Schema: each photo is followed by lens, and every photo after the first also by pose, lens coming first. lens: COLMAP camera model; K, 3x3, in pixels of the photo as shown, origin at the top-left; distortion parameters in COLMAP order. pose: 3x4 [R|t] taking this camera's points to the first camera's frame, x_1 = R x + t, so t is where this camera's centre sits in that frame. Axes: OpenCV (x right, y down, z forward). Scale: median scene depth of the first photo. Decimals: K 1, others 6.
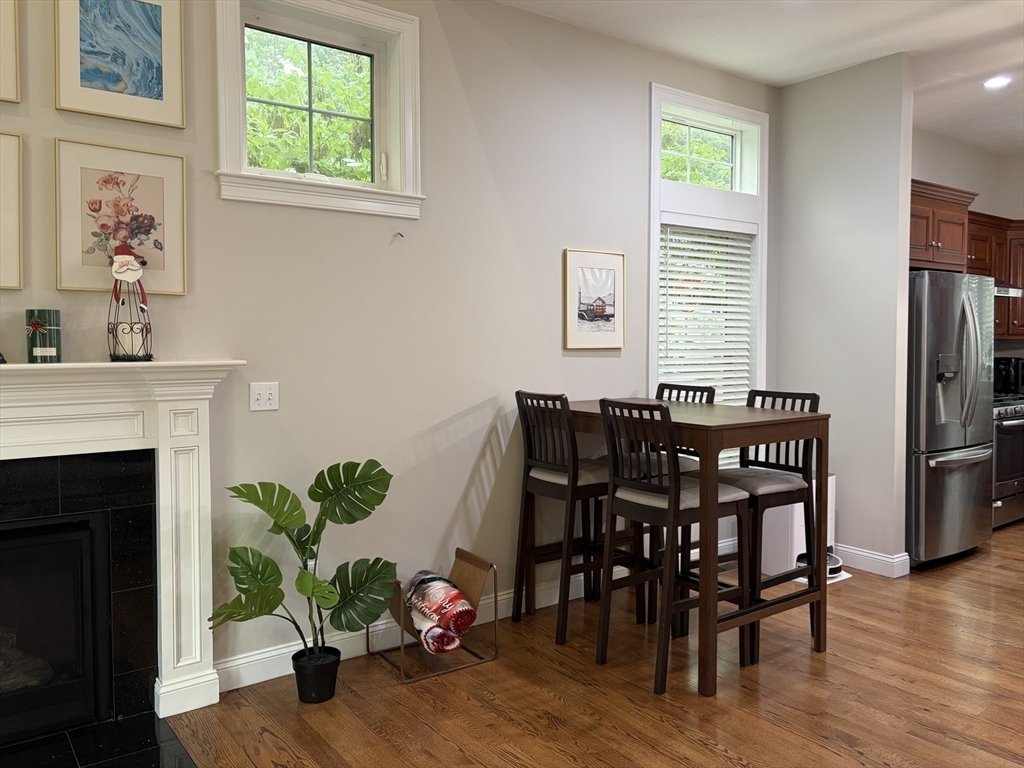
lens RADIAL K [[796.6, 0, 522.2], [0, 796.6, 369.8], [0, 0, 1]] dist [0.064271, -0.064760]
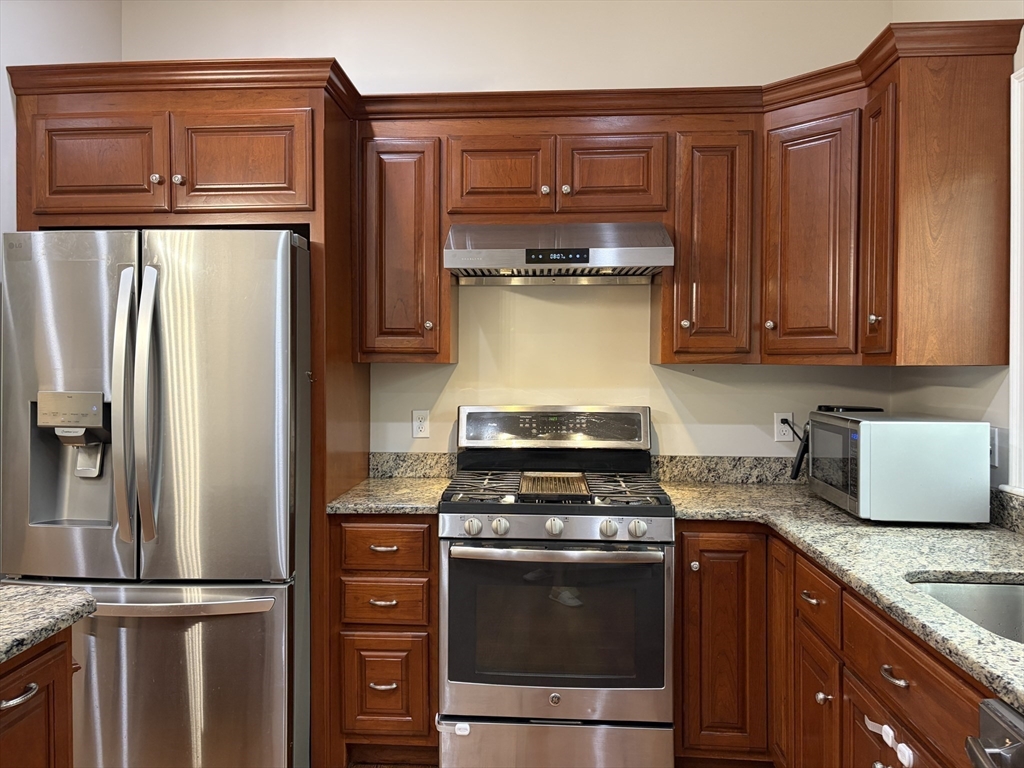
lens RADIAL K [[793.7, 0, 484.2], [0, 793.7, 376.0], [0, 0, 1]] dist [0.052632, -0.063610]
pose [[0.743669, 0.012217, -0.668437, 1.096178], [-0.028500, 0.999503, -0.013439, -0.030493], [0.667941, 0.029045, 0.743648, 0.825687]]
